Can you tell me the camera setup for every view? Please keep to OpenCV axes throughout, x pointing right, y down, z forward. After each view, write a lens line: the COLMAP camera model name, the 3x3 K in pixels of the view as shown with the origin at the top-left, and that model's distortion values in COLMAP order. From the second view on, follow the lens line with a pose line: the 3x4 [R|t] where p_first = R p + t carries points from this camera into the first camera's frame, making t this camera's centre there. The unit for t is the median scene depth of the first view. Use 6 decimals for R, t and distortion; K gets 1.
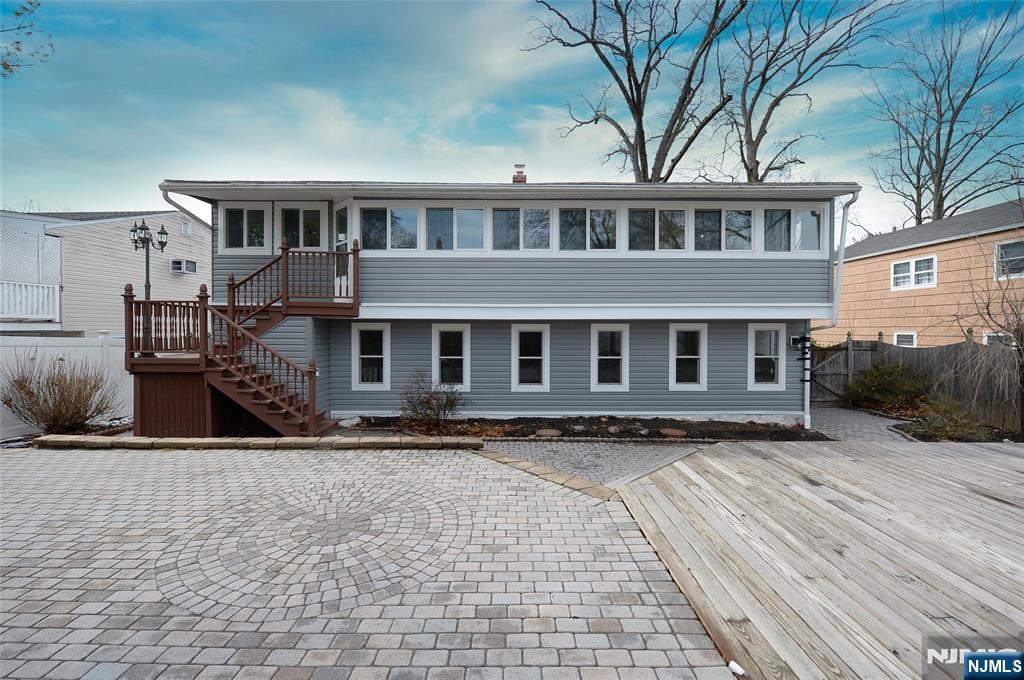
lens RADIAL K [[428.7, 0, 514.1], [0, 428.7, 339.7], [0, 0, 1]] dist [-0.018149, -0.000837]
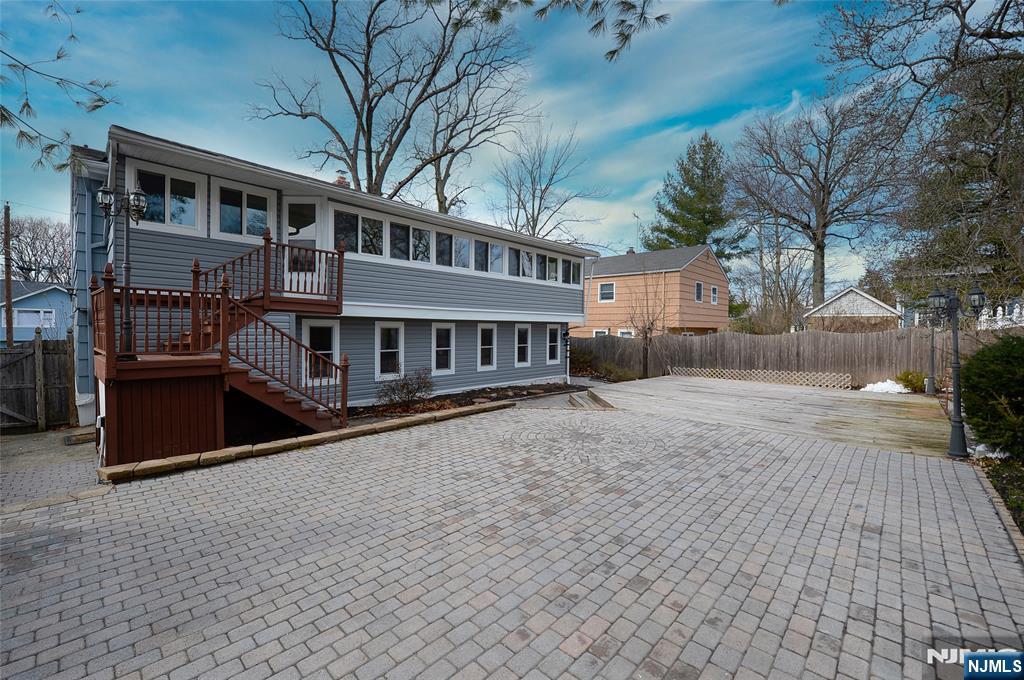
lens RADIAL K [[403.0, 0, 511.5], [0, 403.0, 330.4], [0, 0, 1]] dist [-0.000217, -0.000142]
pose [[0.700649, 0.001114, 0.713505, -0.682561], [0.007082, 0.999939, -0.008515, -0.001621], [-0.713471, 0.011019, 0.700598, 0.001223]]
